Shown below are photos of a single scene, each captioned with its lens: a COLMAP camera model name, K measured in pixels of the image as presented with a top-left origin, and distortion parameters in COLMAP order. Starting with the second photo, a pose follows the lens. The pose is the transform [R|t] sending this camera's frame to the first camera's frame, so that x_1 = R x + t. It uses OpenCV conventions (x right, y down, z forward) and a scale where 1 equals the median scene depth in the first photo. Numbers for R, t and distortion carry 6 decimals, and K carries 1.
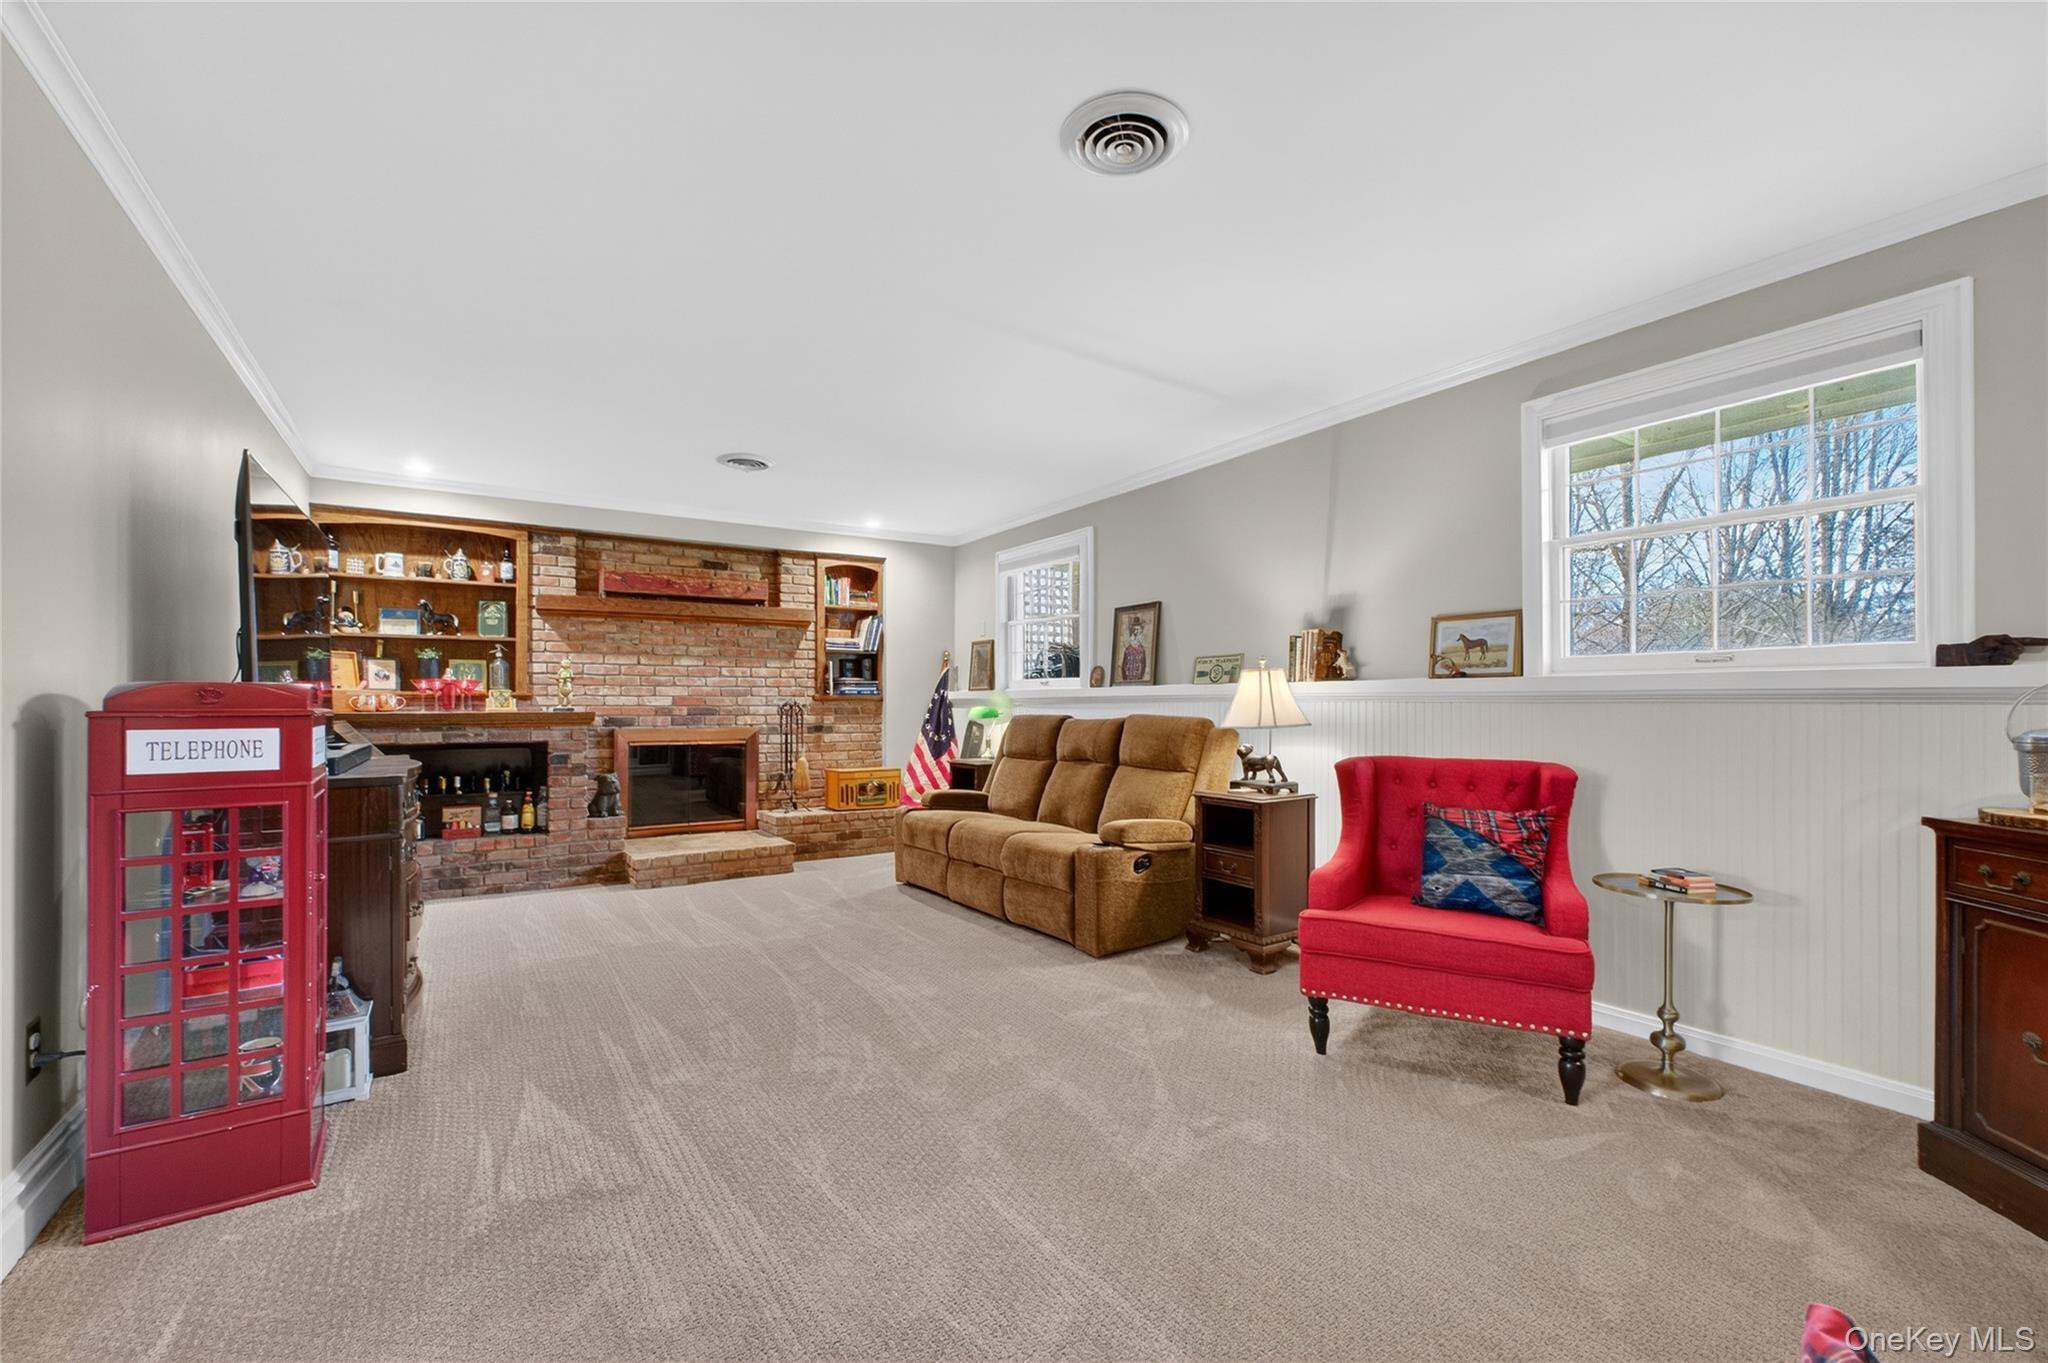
lens RADIAL K [[868.2, 0, 1033.5], [0, 868.2, 693.6], [0, 0, 1]] dist [0.002831, -0.001179]
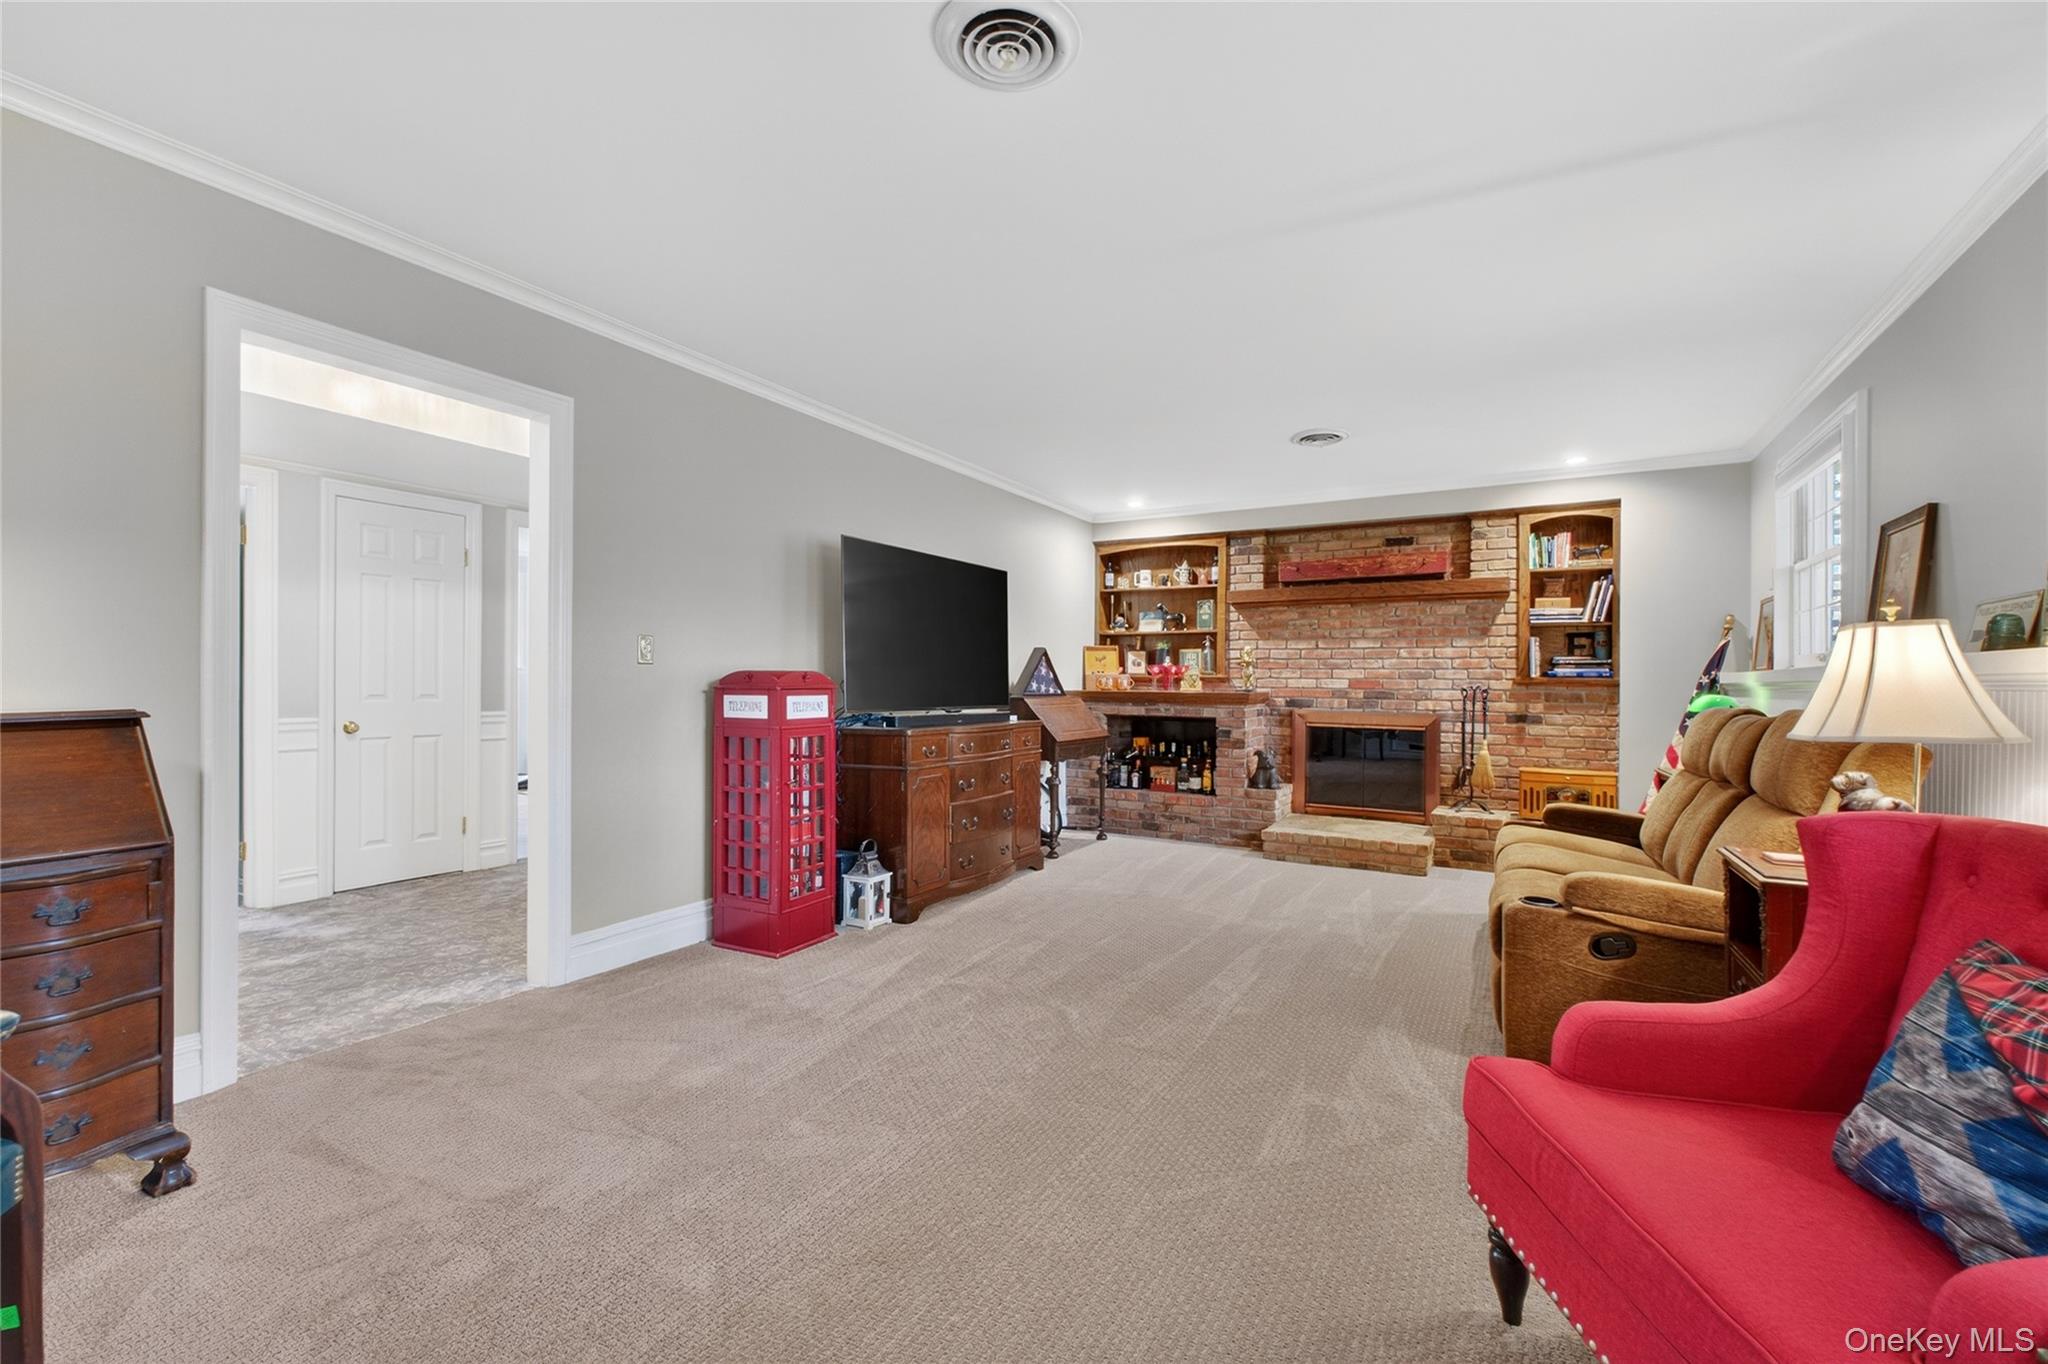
lens RADIAL K [[868.2, 0, 1027.0], [0, 868.2, 679.7], [0, 0, 1]] dist [0.002831, -0.001179]
pose [[0.451841, 0.001842, -0.892097, 0.330051], [0.000681, 0.999997, 0.002410, 0.001162], [0.892098, -0.001697, 0.451838, 0.227091]]
